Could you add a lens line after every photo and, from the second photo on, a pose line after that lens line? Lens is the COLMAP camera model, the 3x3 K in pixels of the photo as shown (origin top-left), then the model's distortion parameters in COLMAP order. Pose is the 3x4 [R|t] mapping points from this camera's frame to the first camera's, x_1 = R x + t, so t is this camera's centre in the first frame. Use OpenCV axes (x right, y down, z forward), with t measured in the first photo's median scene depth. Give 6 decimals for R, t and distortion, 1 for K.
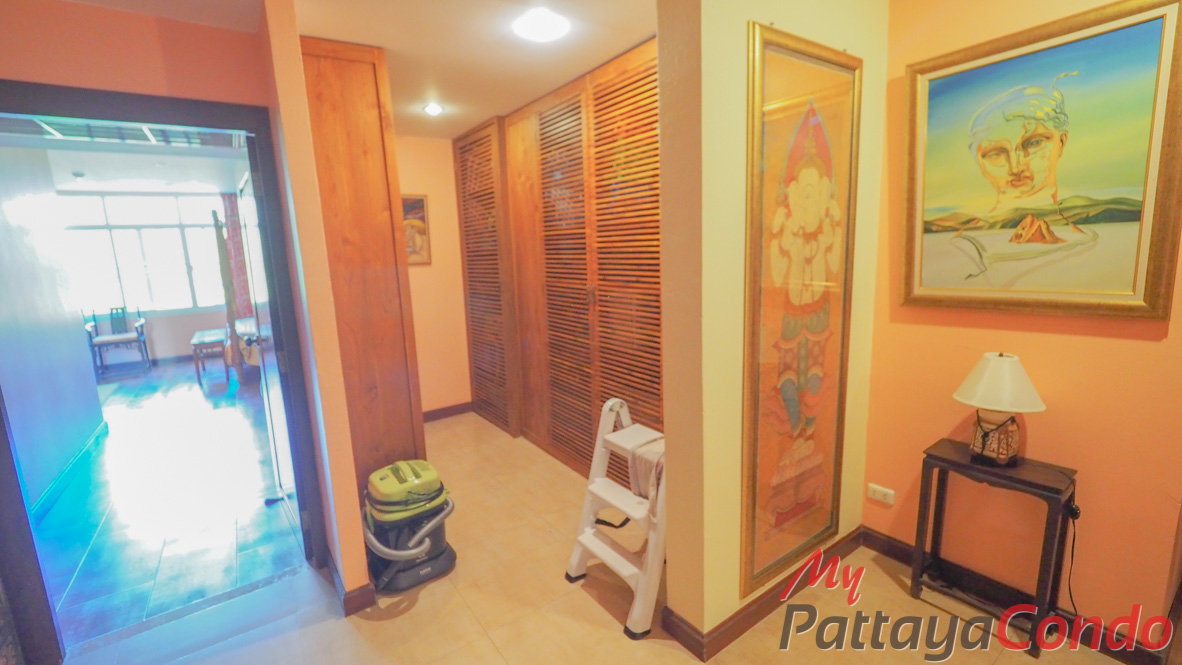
lens RADIAL K [[499.7, 0, 586.2], [0, 499.7, 332.5], [0, 0, 1]] dist [-0.007683, -0.000343]
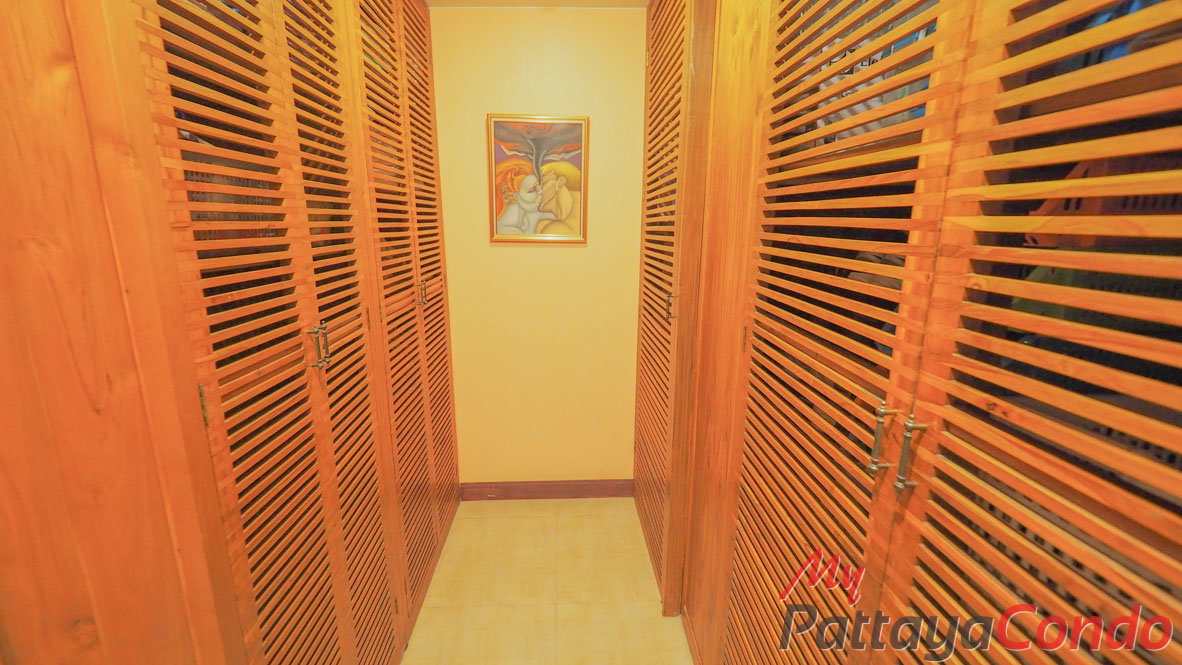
lens RADIAL K [[499.7, 0, 587.3], [0, 499.7, 335.1], [0, 0, 1]] dist [-0.007683, -0.000343]
pose [[0.846421, 0.160229, -0.507836, -0.000918], [-0.129465, 0.986963, 0.095618, -0.112062], [0.516536, -0.015186, 0.856131, 0.650441]]
